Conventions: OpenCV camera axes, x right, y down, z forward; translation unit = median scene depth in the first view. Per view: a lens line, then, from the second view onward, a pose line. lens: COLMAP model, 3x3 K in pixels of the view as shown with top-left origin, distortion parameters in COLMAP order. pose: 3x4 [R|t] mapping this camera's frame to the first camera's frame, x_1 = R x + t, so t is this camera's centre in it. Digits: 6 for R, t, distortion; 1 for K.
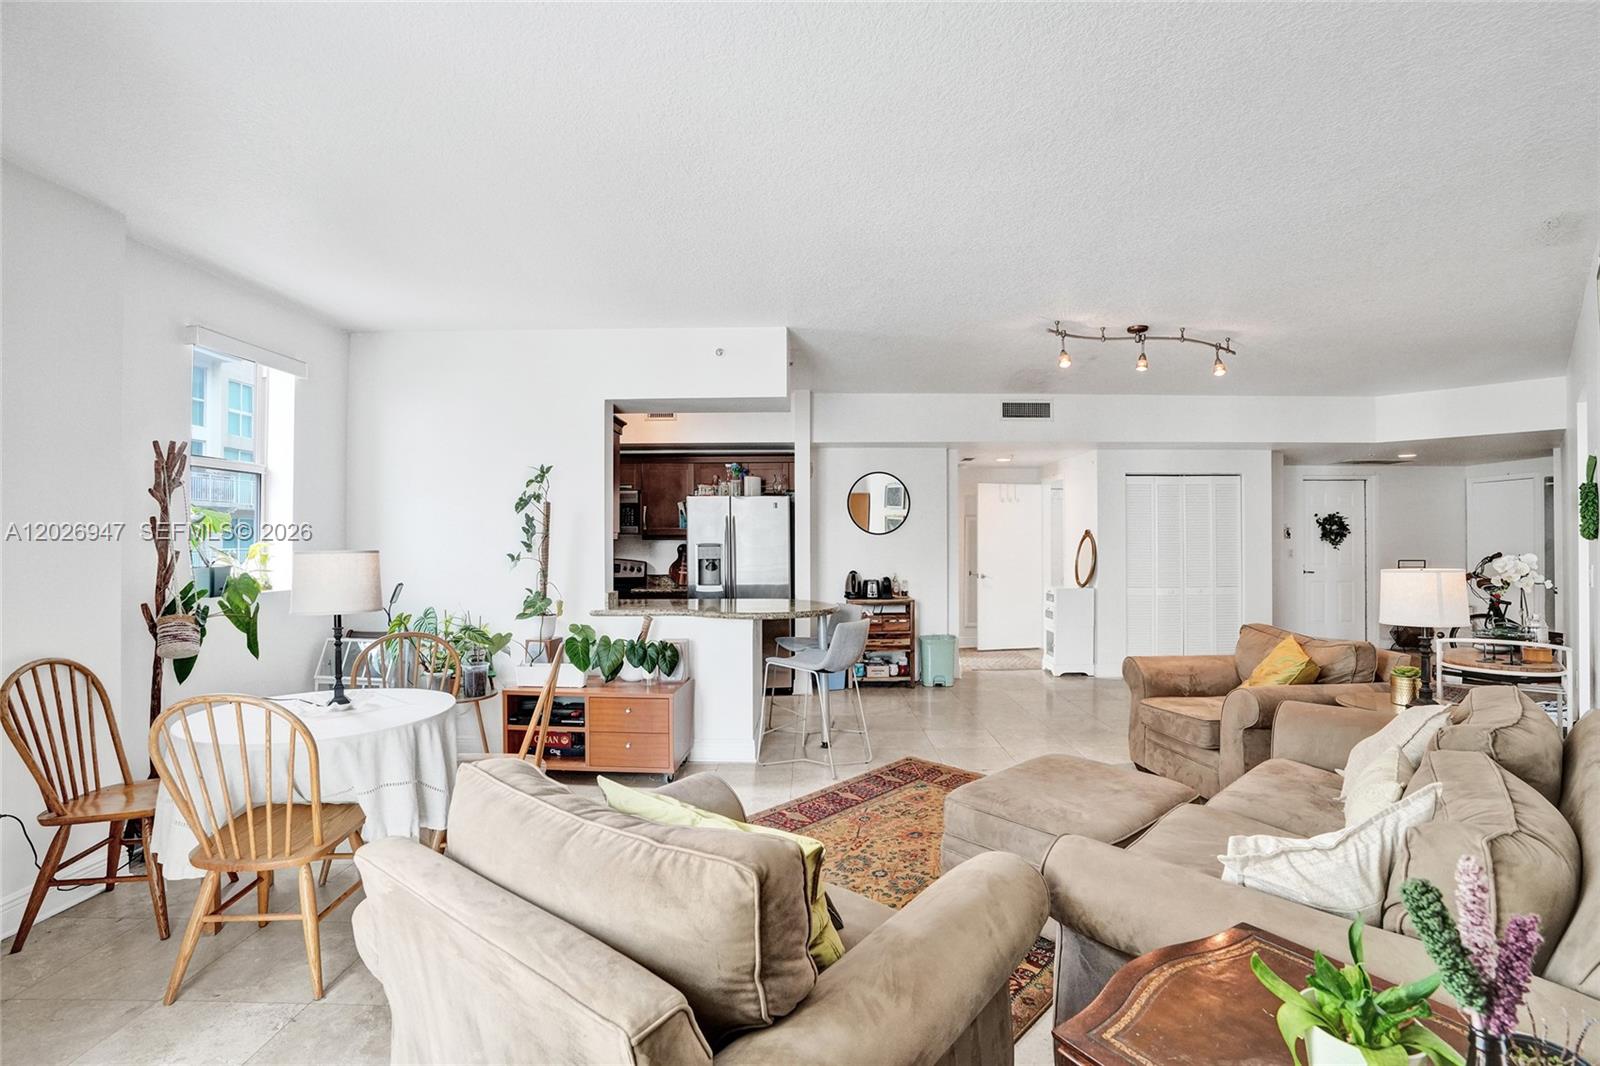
lens RADIAL K [[748.1, 0, 812.9], [0, 748.1, 526.9], [0, 0, 1]] dist [-0.063973, 0.024701]
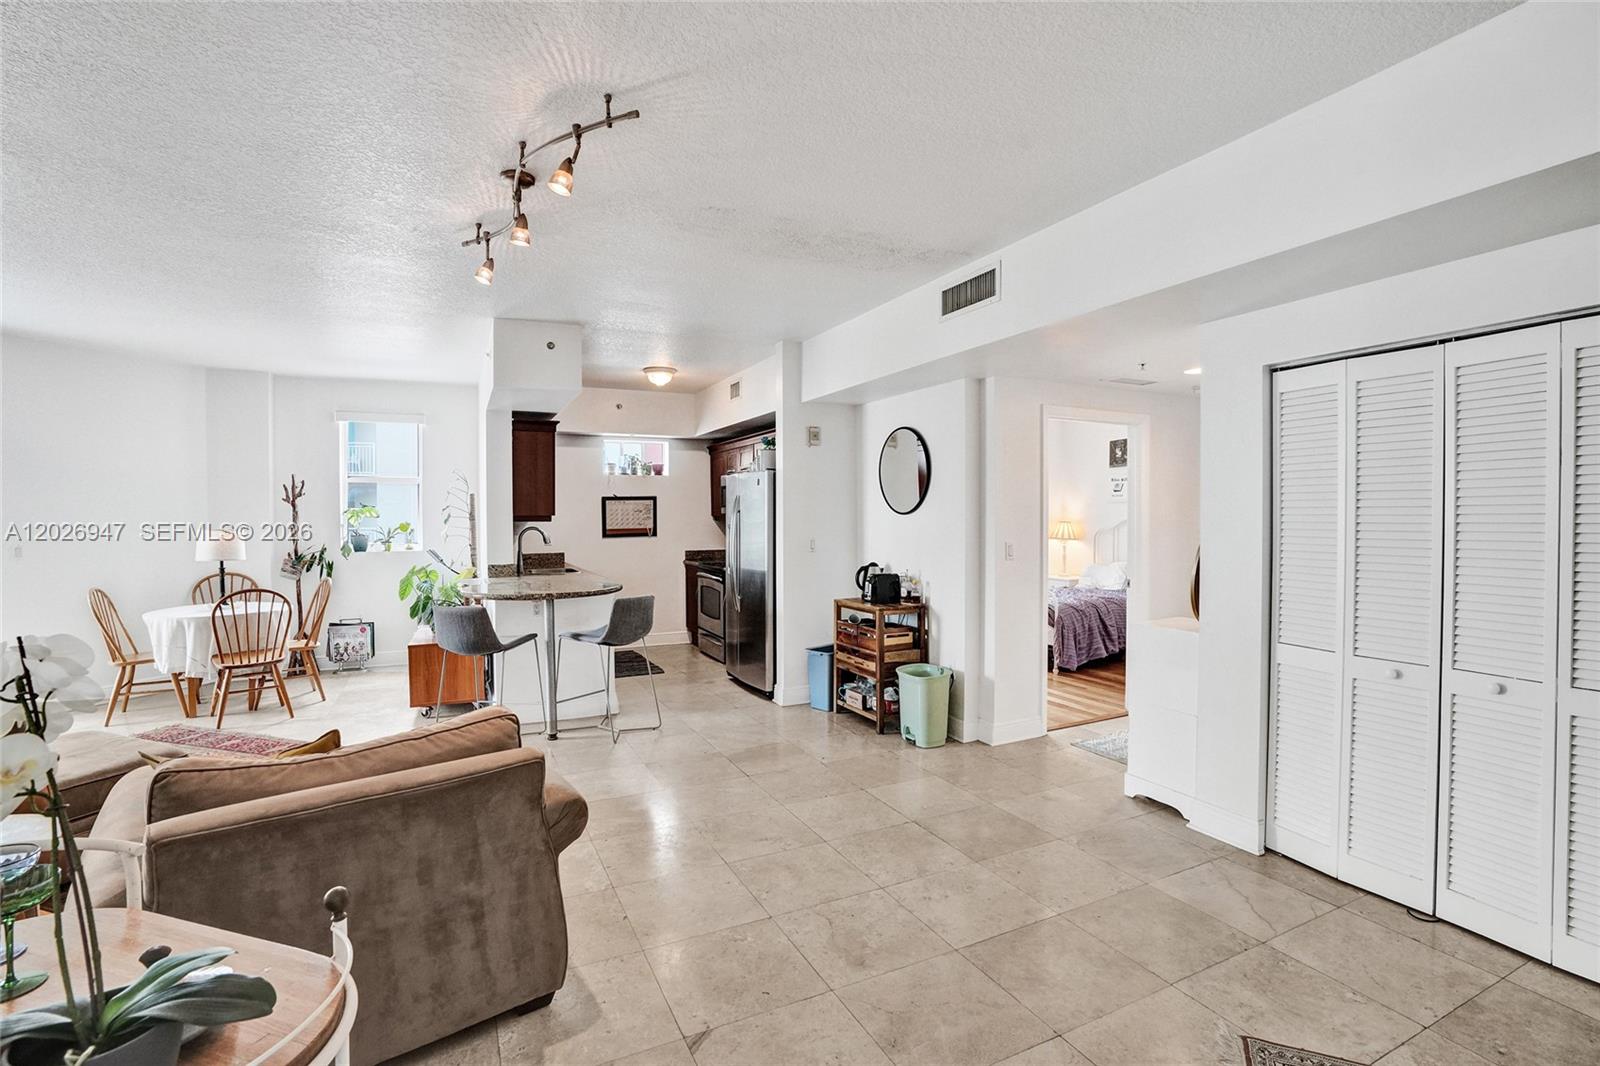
lens RADIAL K [[748.1, 0, 812.9], [0, 748.1, 526.9], [0, 0, 1]] dist [-0.063973, 0.024701]
pose [[0.437071, 0.014033, -0.899318, 1.146560], [0.017917, 0.999544, 0.024305, 0.006344], [0.899249, -0.026736, 0.436620, 1.000694]]
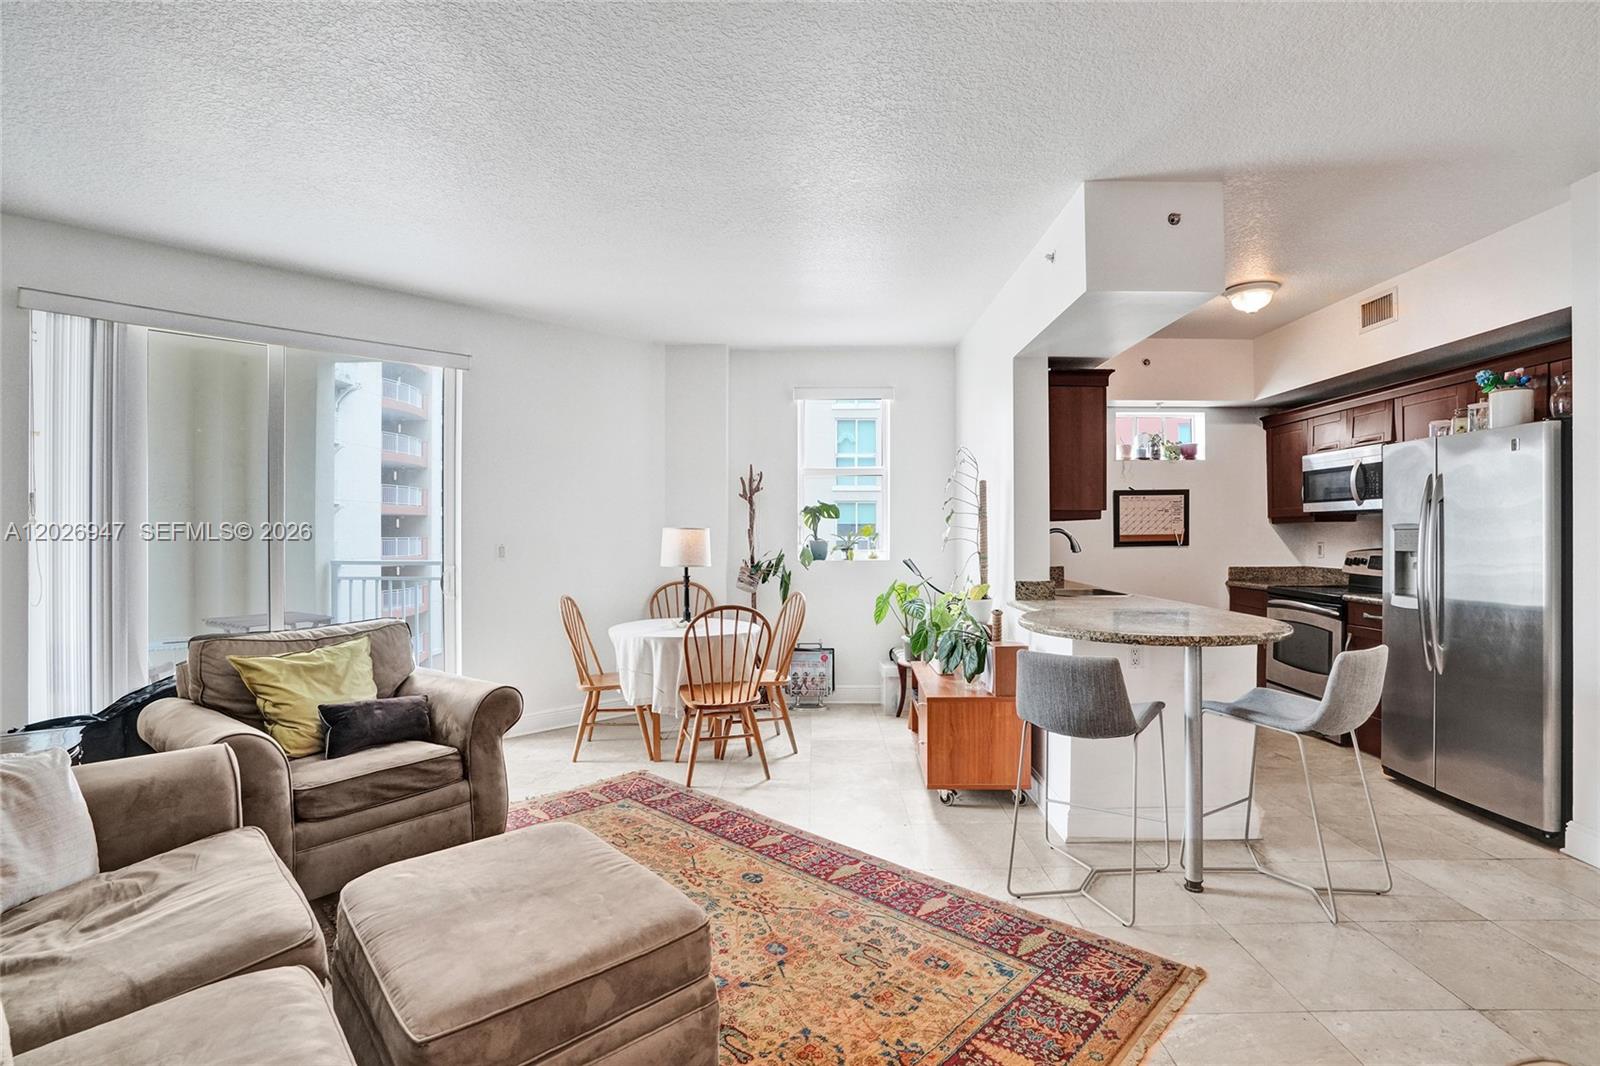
lens RADIAL K [[757.3, 0, 803.0], [0, 757.3, 529.3], [0, 0, 1]] dist [-0.067908, 0.015969]
pose [[-0.012713, -0.001612, -0.999918, 0.628276], [0.017032, 0.999853, -0.001829, 0.029014], [0.999774, -0.017053, -0.012684, 0.803946]]
